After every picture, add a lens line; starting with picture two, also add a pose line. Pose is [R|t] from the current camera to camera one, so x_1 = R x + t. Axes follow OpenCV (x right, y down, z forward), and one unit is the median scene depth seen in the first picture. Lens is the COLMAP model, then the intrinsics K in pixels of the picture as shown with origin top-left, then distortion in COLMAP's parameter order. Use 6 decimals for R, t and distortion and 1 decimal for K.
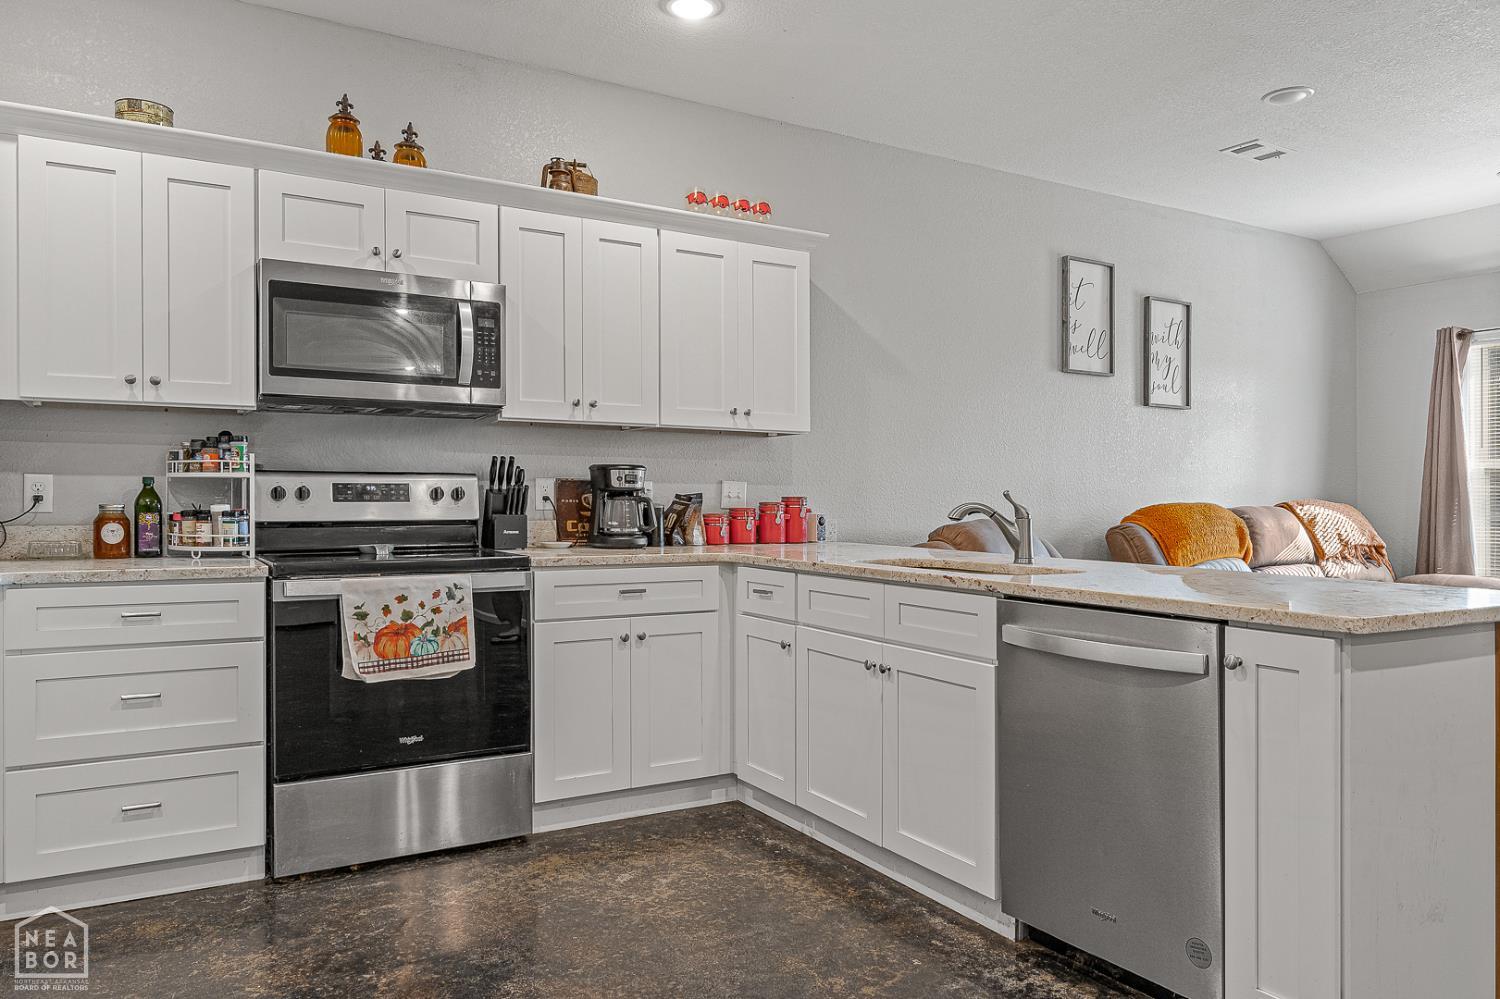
lens RADIAL K [[1047.7, 0, 748.7], [0, 1047.7, 506.7], [0, 0, 1]] dist [0.004620, 0.001960]
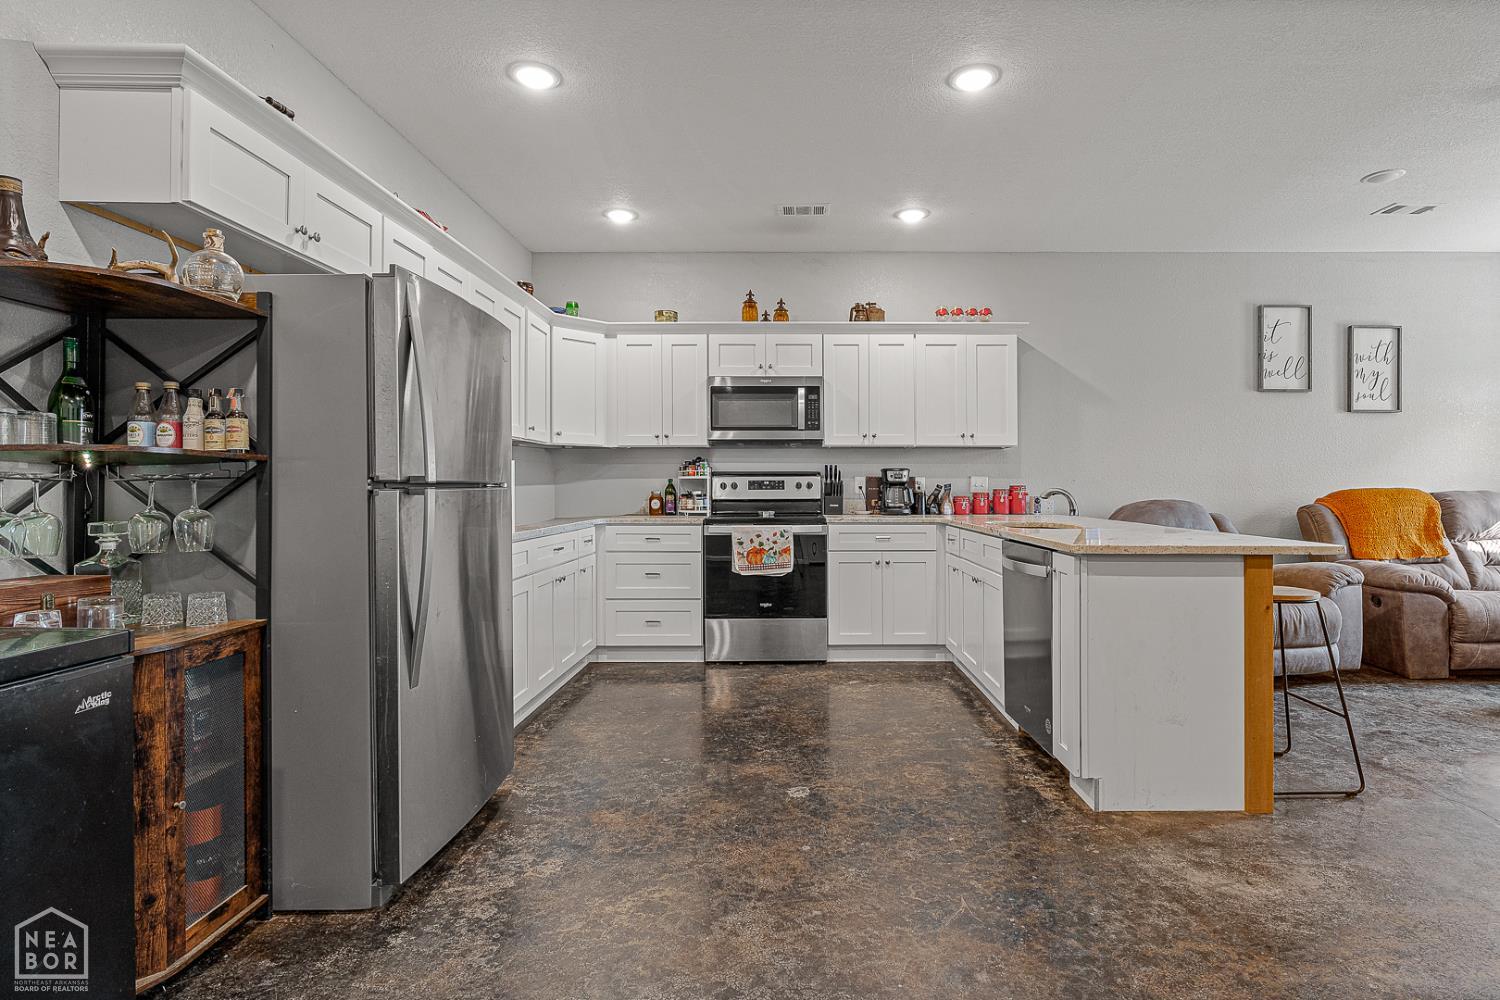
lens RADIAL K [[724.2, 0, 757.5], [0, 724.2, 494.1], [0, 0, 1]] dist [0.005100, 0.000611]
pose [[0.859248, -0.002153, -0.511555, 0.328006], [0.001545, 0.999998, -0.001614, 0.005741], [0.511557, 0.000596, 0.859249, -0.193212]]
